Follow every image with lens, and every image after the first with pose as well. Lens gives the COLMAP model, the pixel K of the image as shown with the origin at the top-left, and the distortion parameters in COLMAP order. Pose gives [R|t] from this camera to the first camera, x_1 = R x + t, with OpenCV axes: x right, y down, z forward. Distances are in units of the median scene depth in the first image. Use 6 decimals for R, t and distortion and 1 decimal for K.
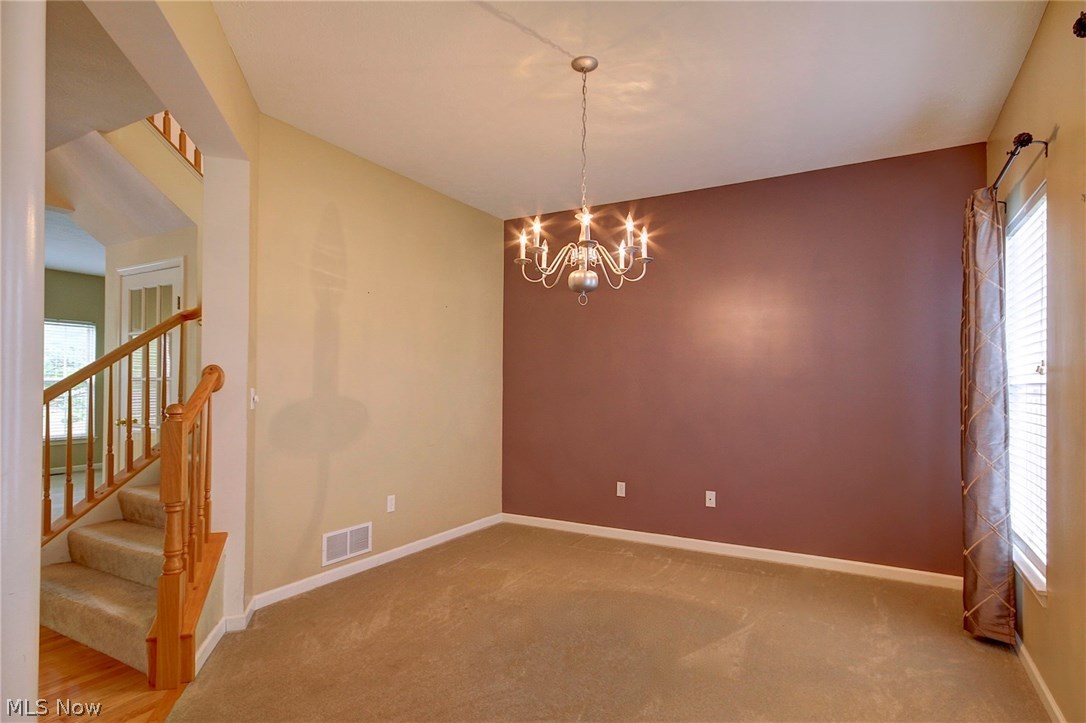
lens RADIAL K [[580.4, 0, 544.7], [0, 580.4, 372.6], [0, 0, 1]] dist [0.005751, 0.000493]
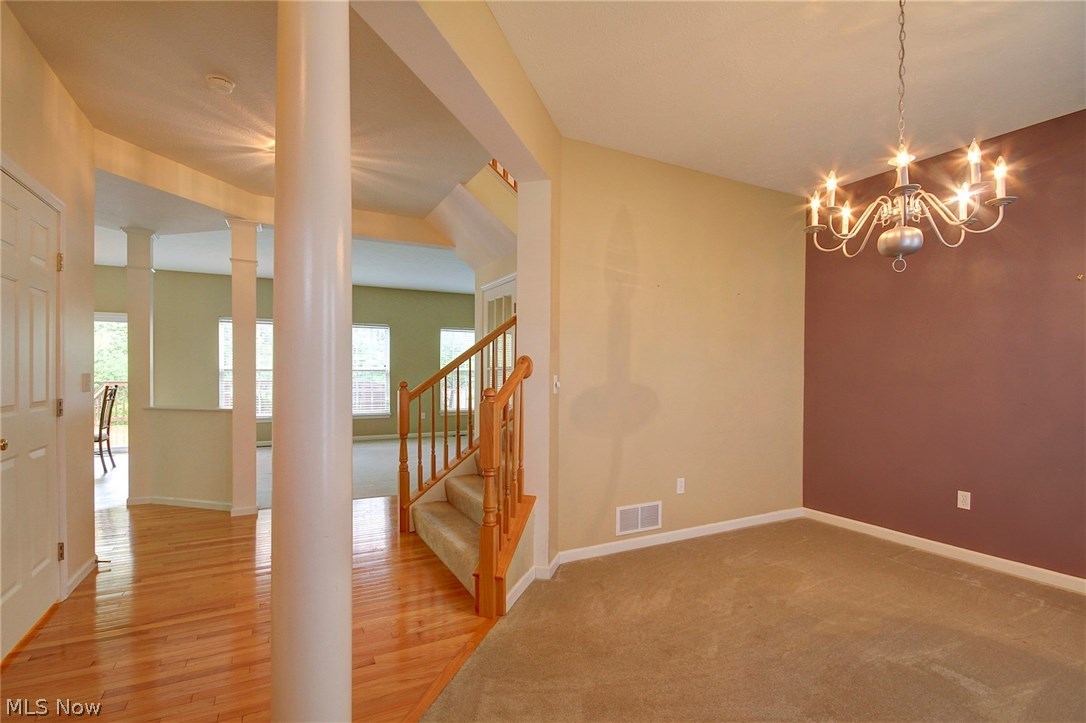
lens RADIAL K [[516.0, 0, 534.5], [0, 516.0, 376.2], [0, 0, 1]] dist [-0.003256, -0.001411]
pose [[0.841162, 0.002323, -0.540778, 0.023438], [0.011957, 0.999666, 0.022892, 0.004347], [0.540651, -0.025722, 0.840854, 0.110826]]
